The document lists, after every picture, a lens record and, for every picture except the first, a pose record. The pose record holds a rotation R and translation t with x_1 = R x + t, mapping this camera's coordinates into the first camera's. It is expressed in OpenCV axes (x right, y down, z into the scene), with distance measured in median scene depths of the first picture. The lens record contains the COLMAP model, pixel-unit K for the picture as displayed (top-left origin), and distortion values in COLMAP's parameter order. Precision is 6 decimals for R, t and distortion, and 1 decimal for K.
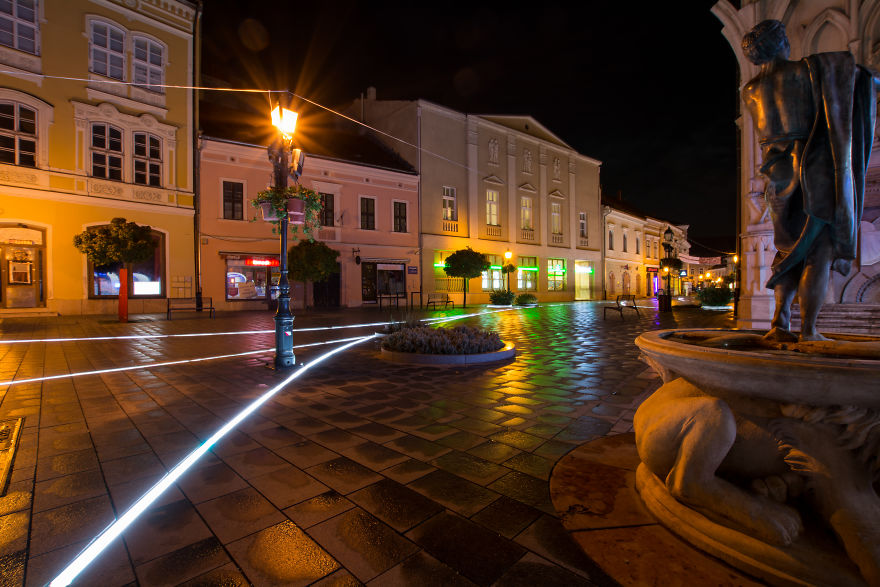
lens RADIAL K [[391.3, 0, 441.8], [0, 391.3, 293.3], [0, 0, 1]] dist [-0.027855, 0.004208]
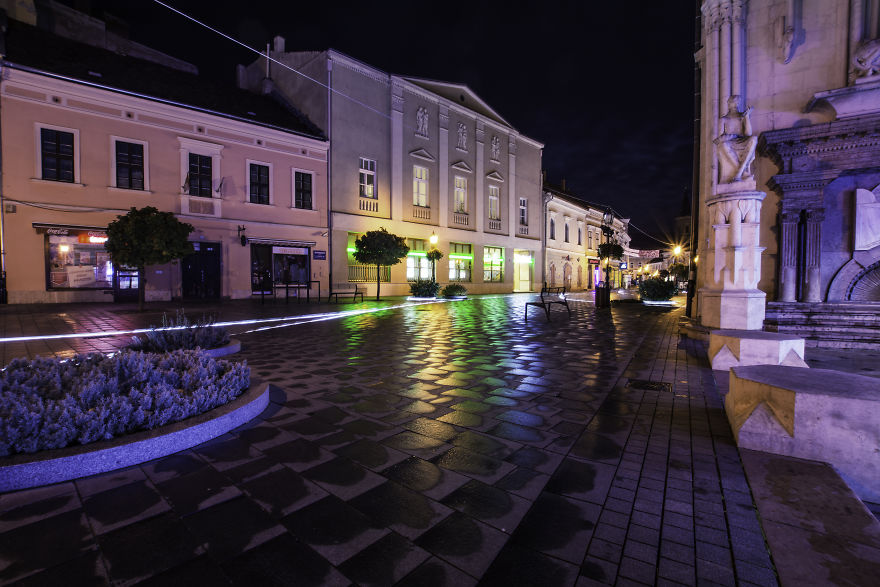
lens RADIAL K [[391.3, 0, 442.7], [0, 391.3, 294.0], [0, 0, 1]] dist [-0.027855, 0.004208]
pose [[0.992313, 0.007593, 0.123521, 0.086494], [-0.010808, 0.999619, 0.025381, 0.000217], [-0.123281, -0.026521, 0.992017, 0.140029]]
